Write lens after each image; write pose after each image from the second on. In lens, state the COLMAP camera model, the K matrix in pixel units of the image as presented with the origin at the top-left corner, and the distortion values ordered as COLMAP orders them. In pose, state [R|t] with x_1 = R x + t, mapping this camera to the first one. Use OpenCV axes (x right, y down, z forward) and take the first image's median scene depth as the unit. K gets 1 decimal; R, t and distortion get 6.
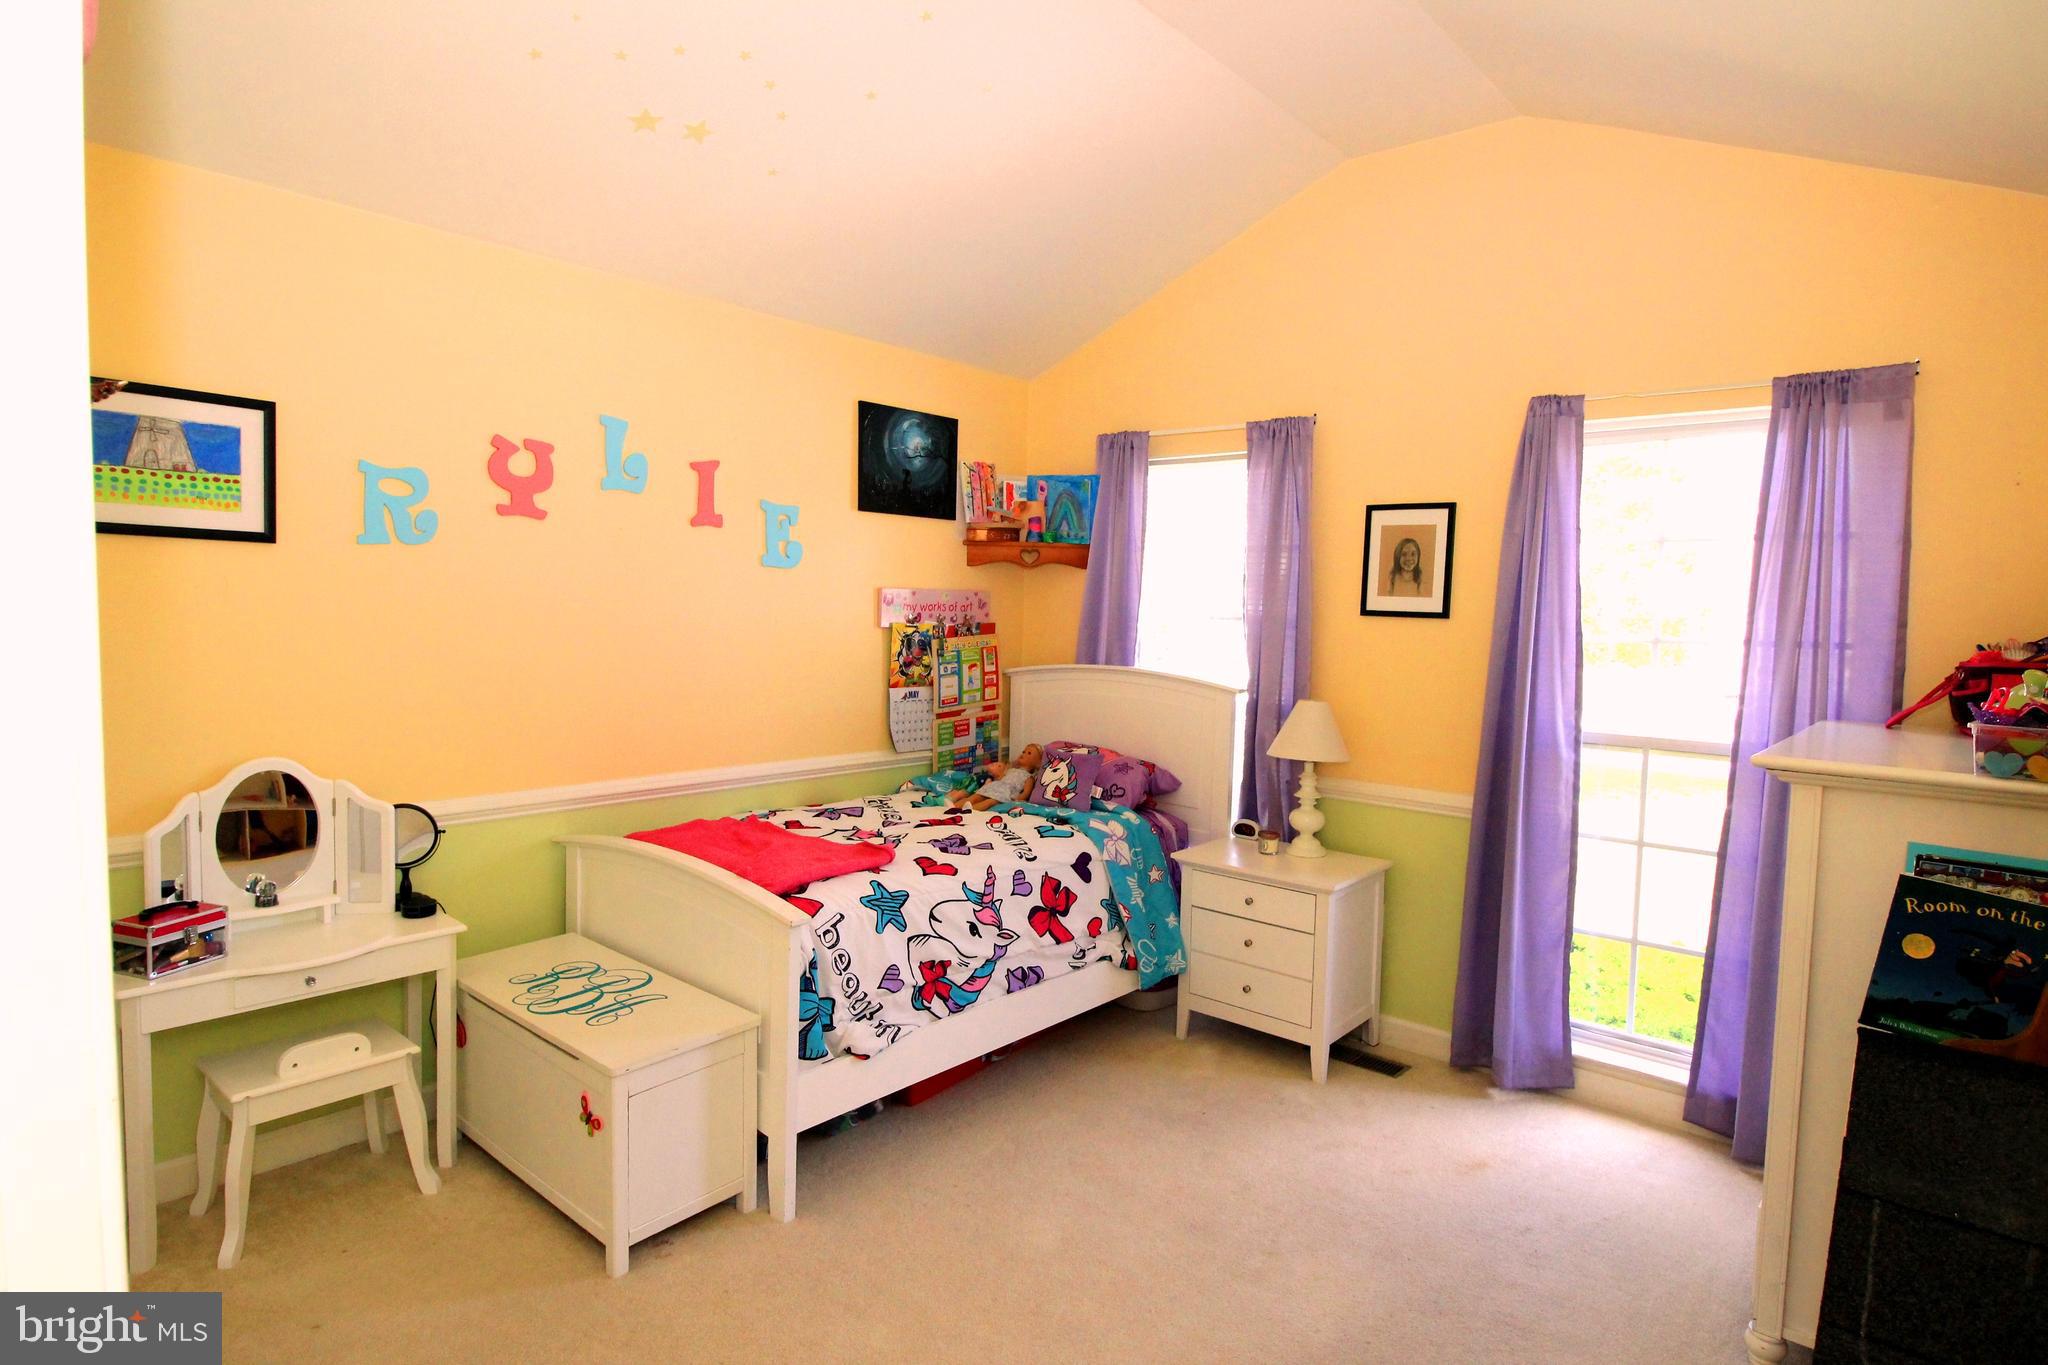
lens RADIAL K [[1083.9, 0, 1024.0], [0, 1083.9, 682.5], [0, 0, 1]] dist [-0.001672, -0.000238]
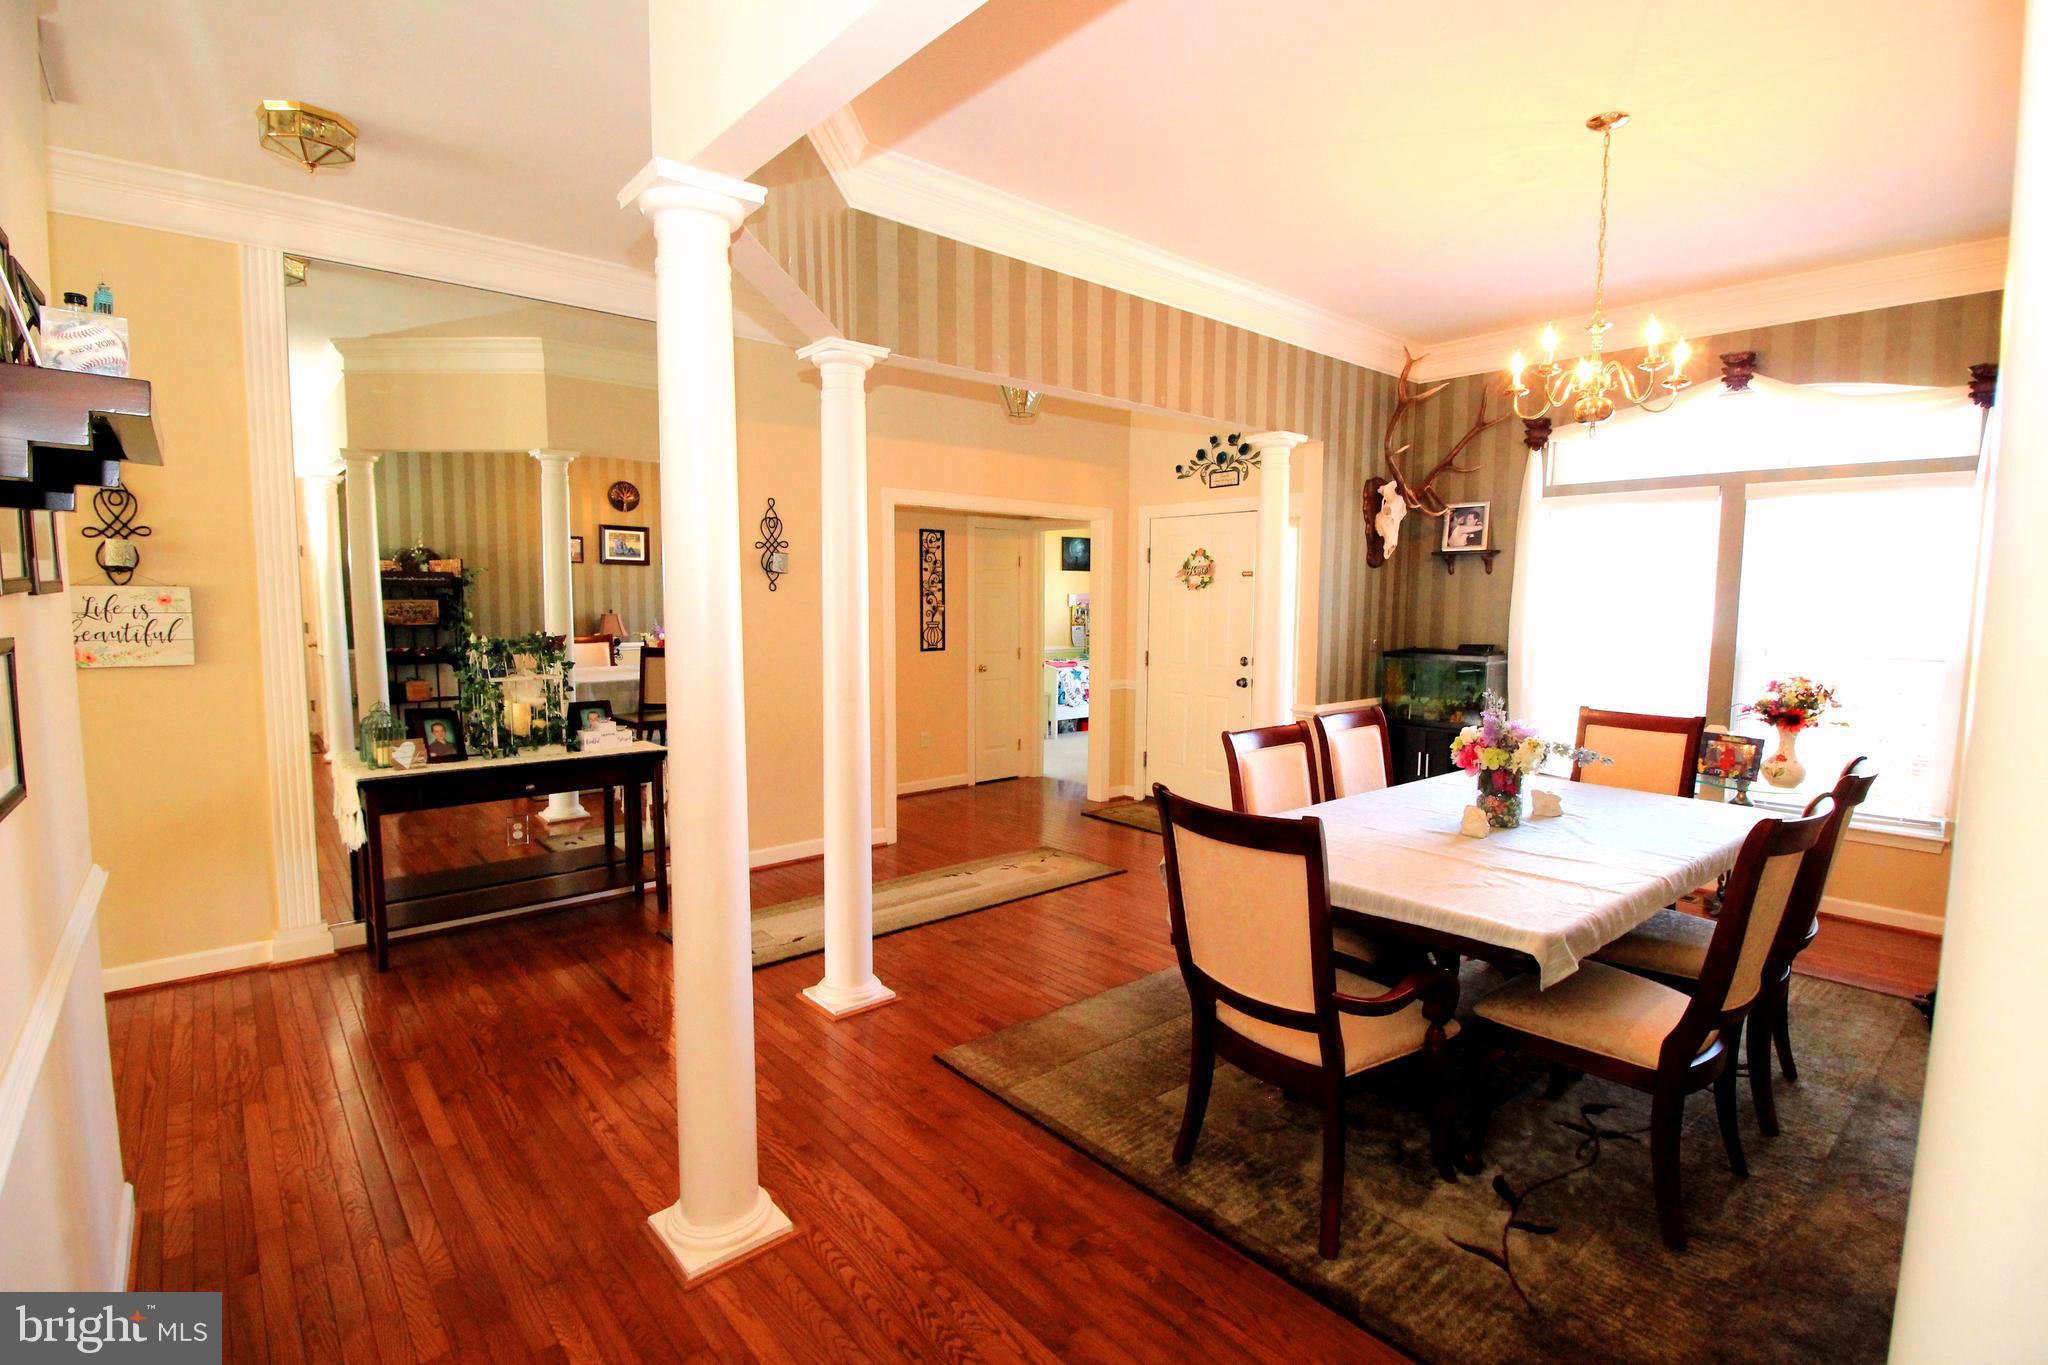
lens RADIAL K [[961.8, 0, 1024.0], [0, 961.8, 682.5], [0, 0, 1]] dist [0.000035, -0.000030]
pose [[0.990975, -0.008777, -0.133759, 0.164363], [0.013263, 0.999378, 0.032679, 0.113146], [0.133389, -0.034158, 0.990475, -2.618517]]
